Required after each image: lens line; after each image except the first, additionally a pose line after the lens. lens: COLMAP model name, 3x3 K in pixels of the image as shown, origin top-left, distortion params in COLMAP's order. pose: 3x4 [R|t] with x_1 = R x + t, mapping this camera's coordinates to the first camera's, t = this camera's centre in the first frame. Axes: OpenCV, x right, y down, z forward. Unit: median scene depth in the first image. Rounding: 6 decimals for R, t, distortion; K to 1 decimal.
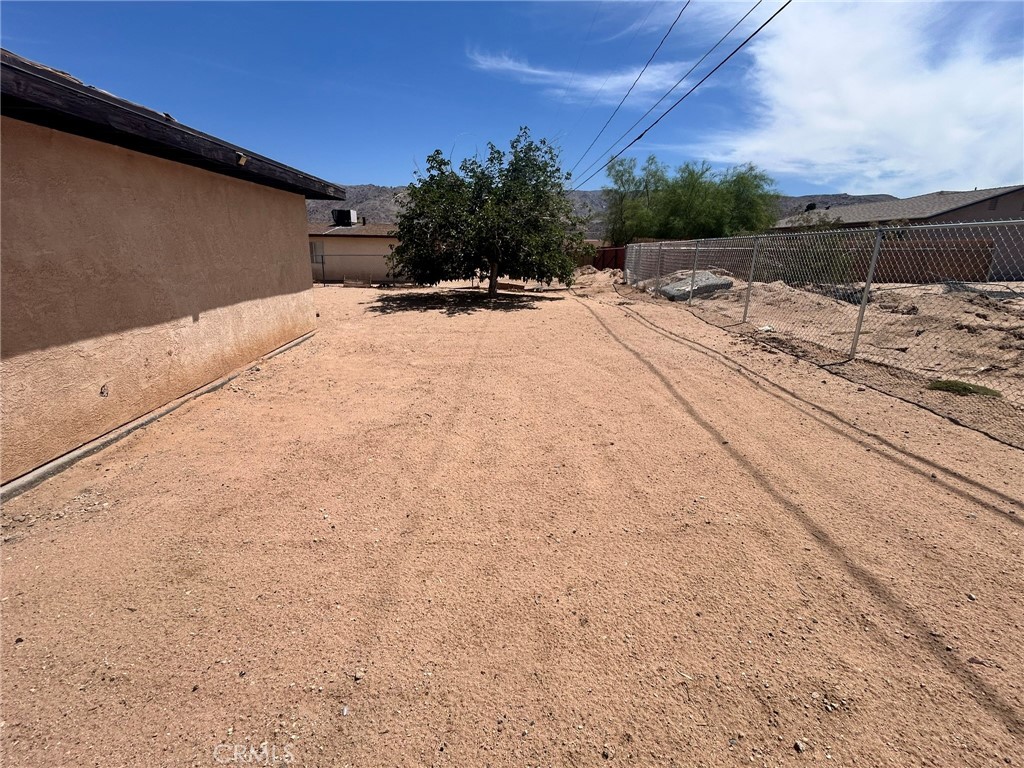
lens RADIAL K [[453.6, 0, 513.3], [0, 453.6, 376.7], [0, 0, 1]] dist [0.000720, 0.001023]
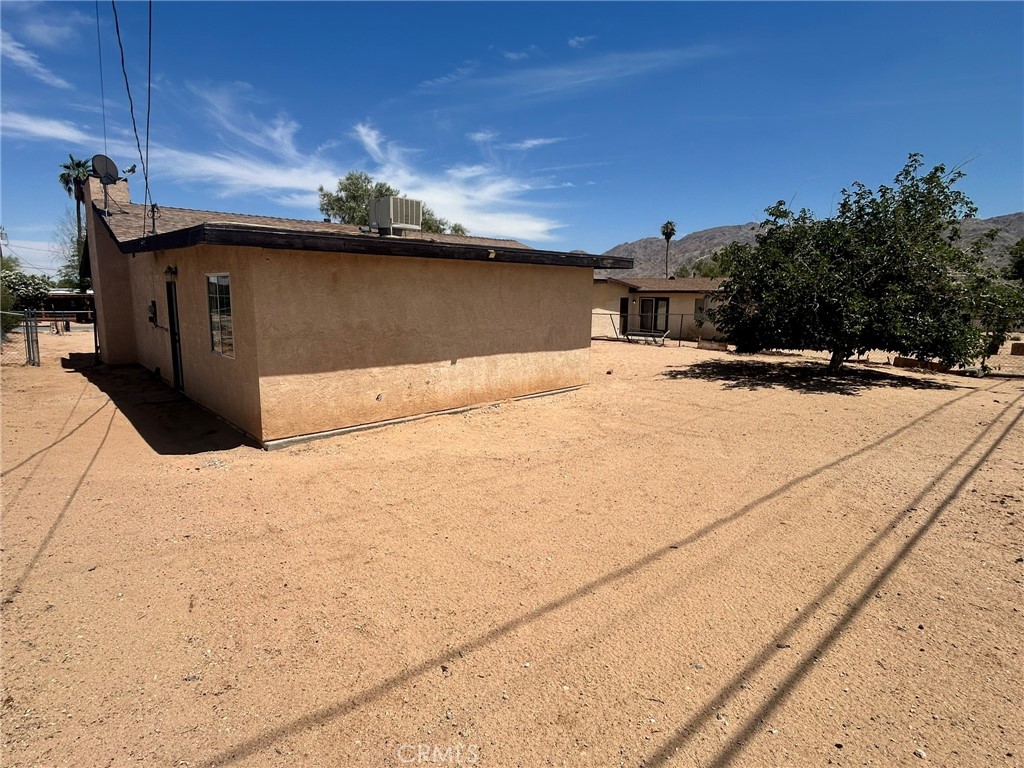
lens RADIAL K [[550.8, 0, 508.0], [0, 550.8, 382.5], [0, 0, 1]] dist [0.009259, -0.000755]
pose [[0.644792, 0.116813, -0.755380, 0.884078], [-0.211579, 0.976915, -0.029531, -0.060157], [0.734492, 0.178864, 0.654622, -0.010176]]
